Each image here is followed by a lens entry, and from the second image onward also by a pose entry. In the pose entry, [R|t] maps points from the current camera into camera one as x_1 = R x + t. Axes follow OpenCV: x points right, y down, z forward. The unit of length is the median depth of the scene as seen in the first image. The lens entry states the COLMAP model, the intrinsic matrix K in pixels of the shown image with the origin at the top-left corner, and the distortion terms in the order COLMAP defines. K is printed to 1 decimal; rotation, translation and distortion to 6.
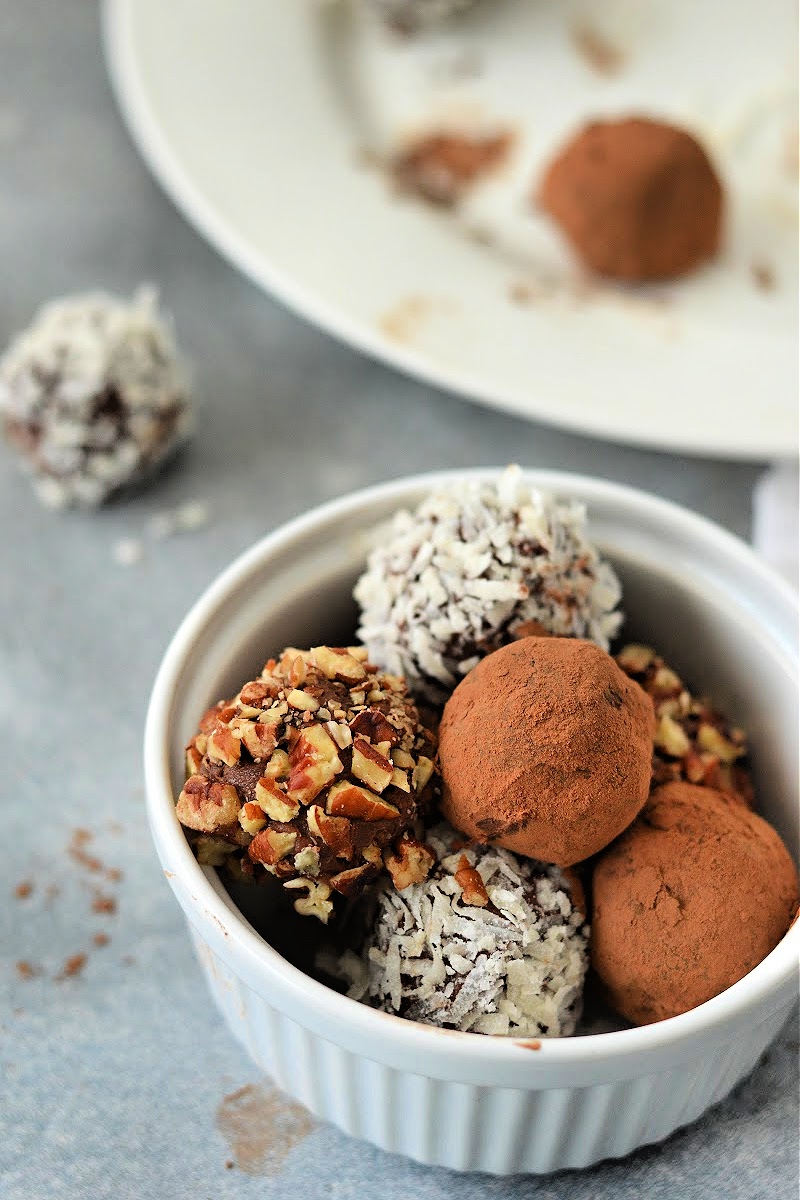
lens RADIAL K [[2921.5, 0, 400.0], [0, 2921.5, 600.0], [0, 0, 1]] dist [-0.085815, 0.122217]
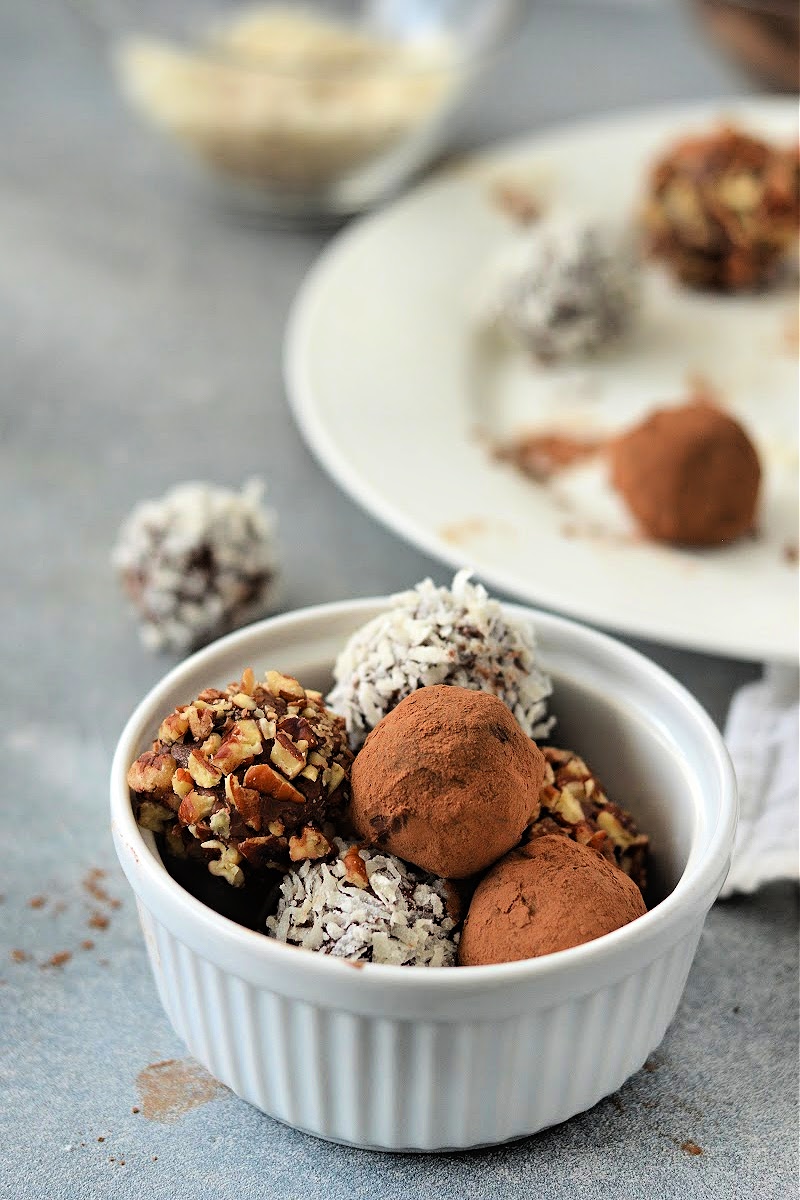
lens RADIAL K [[2921.5, 0, 400.0], [0, 2921.5, 600.0], [0, 0, 1]] dist [-0.085815, 0.122217]
pose [[0.973690, 0.104933, -0.202279, 0.259269], [-0.156686, 0.952828, -0.259939, 0.287022], [0.165461, 0.284795, 0.944200, -0.139078]]
